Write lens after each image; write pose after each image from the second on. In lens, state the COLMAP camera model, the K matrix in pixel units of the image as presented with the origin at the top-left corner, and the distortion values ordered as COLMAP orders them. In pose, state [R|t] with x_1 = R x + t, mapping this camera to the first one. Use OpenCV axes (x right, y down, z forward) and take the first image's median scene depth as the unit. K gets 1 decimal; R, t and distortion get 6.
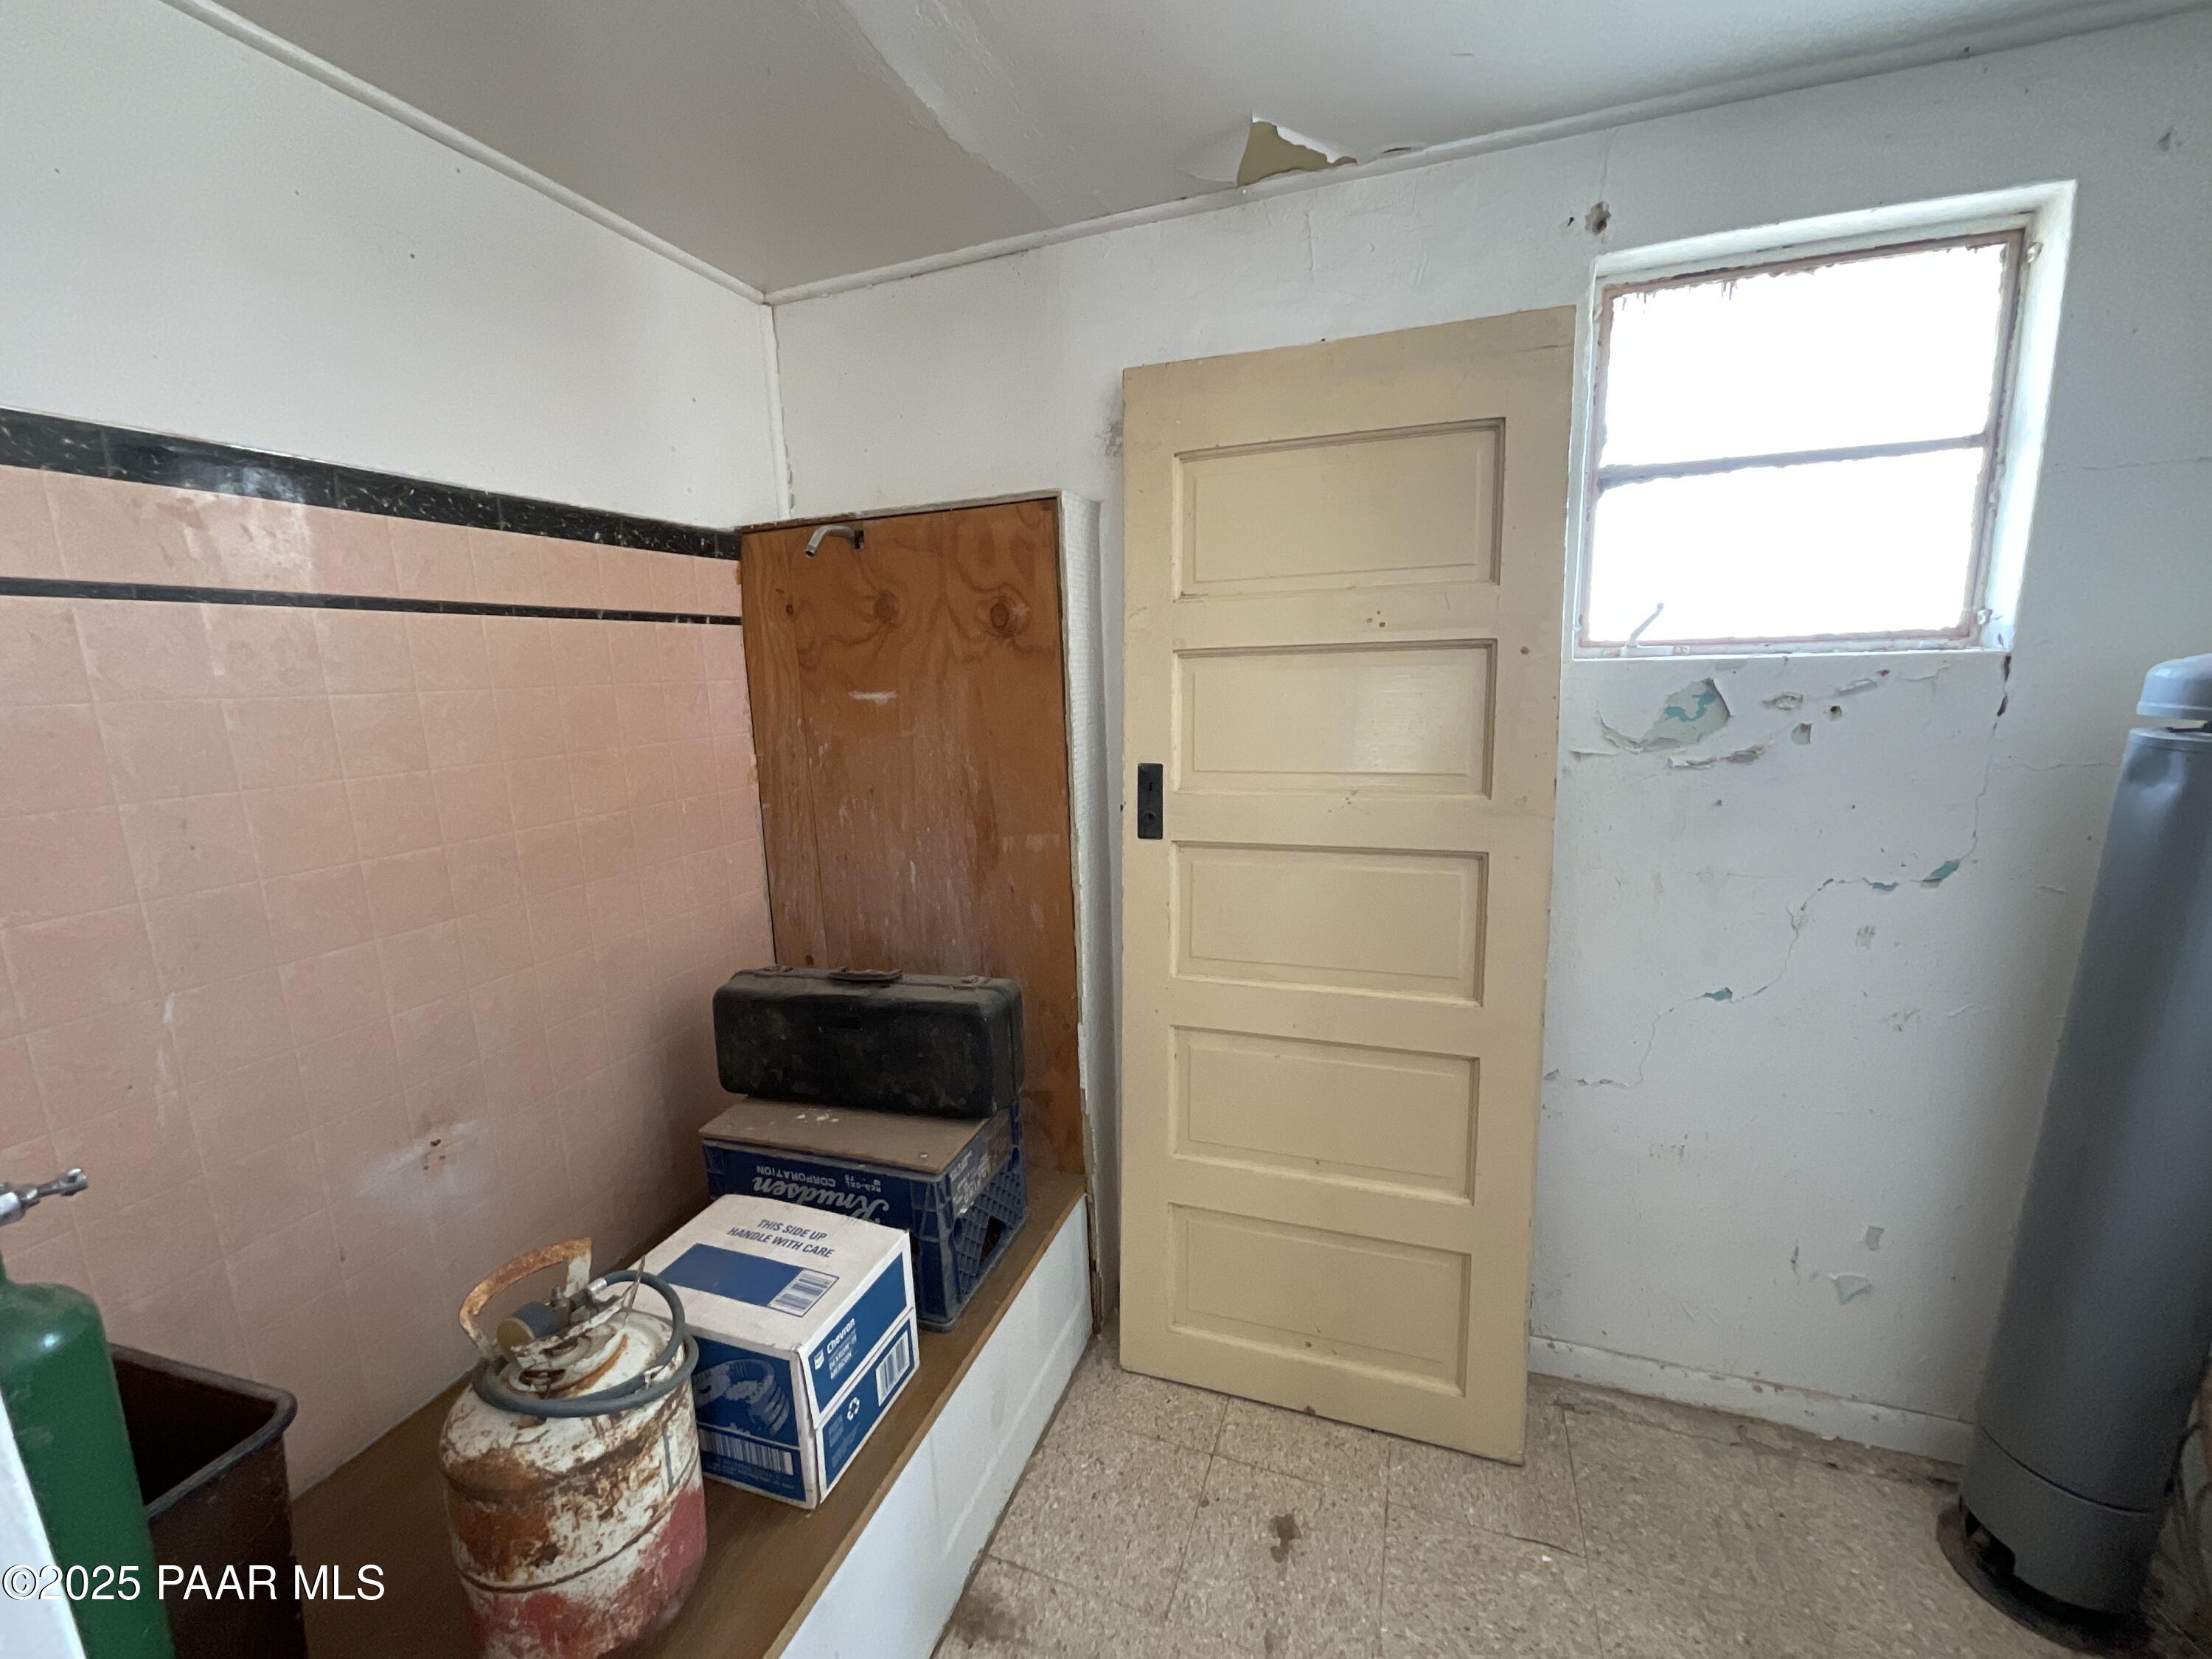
lens RADIAL K [[900.3, 0, 1103.9], [0, 900.3, 831.7], [0, 0, 1]] dist [-0.001453, 0.000897]
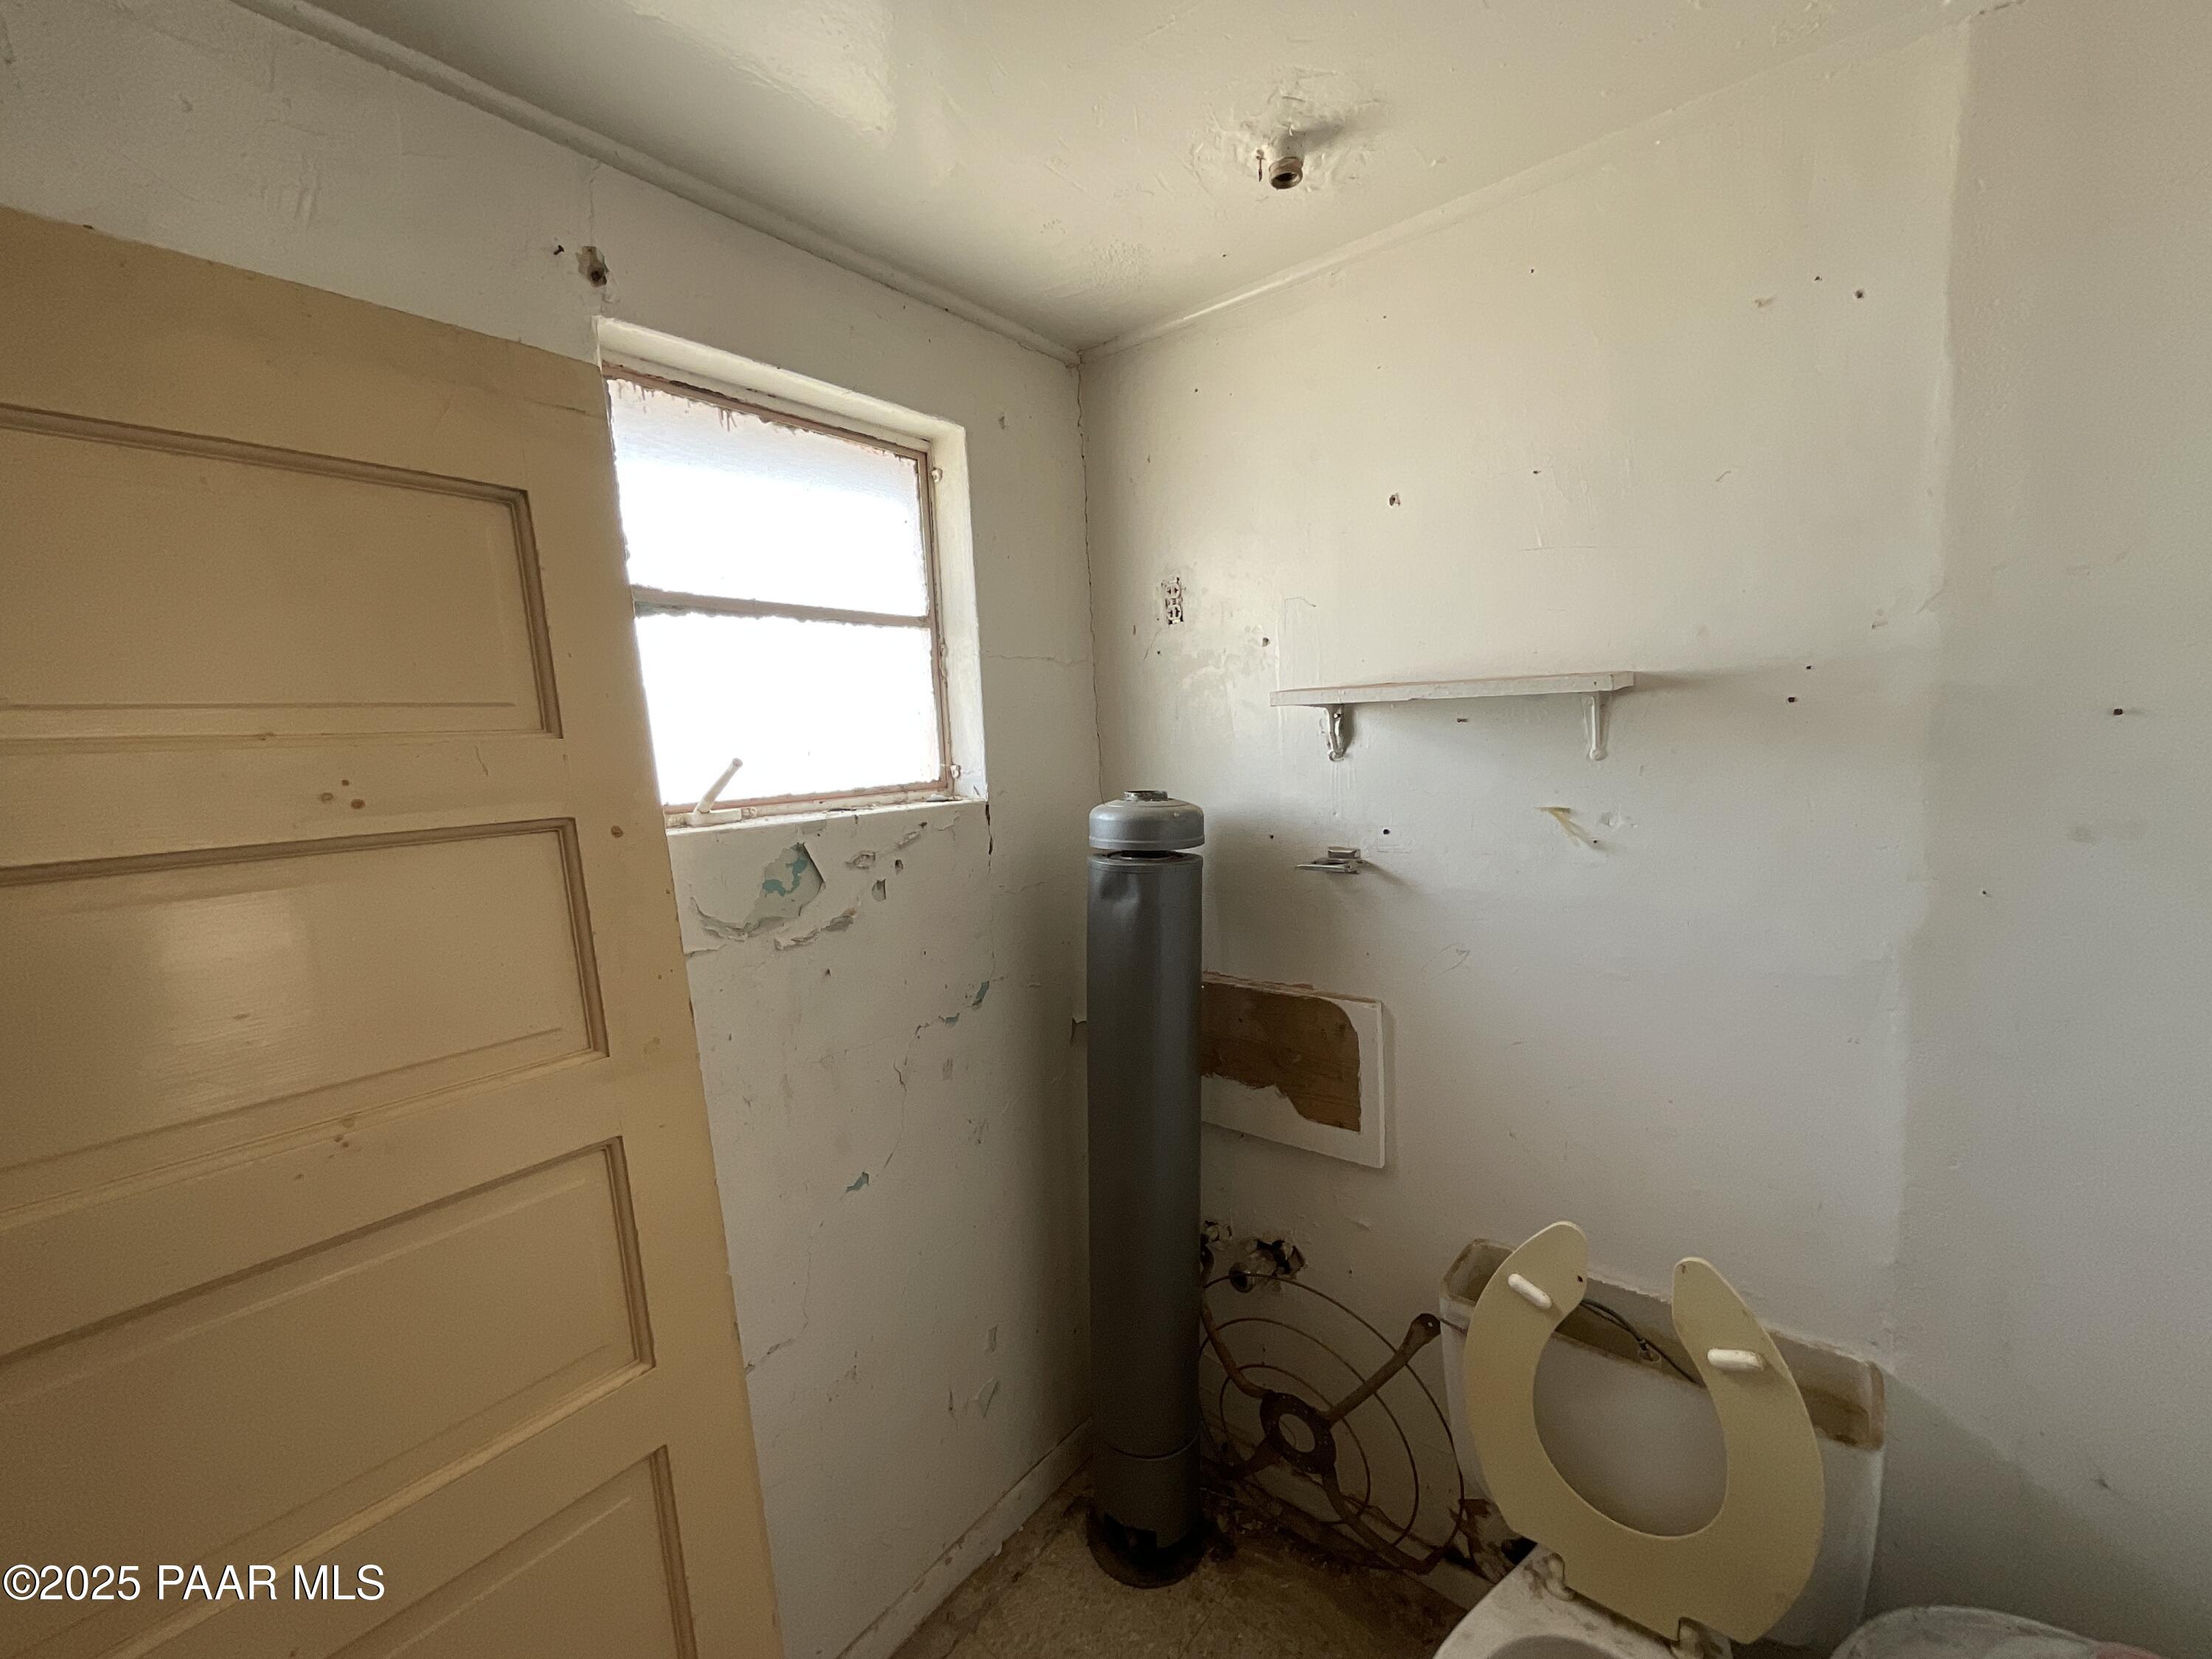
lens RADIAL K [[900.3, 0, 1103.9], [0, 900.3, 831.7], [0, 0, 1]] dist [-0.001453, 0.000897]
pose [[0.336835, -0.085957, 0.937632, -0.053664], [0.209947, 0.977610, 0.014200, -0.133267], [-0.917859, 0.192070, 0.347339, 0.419992]]
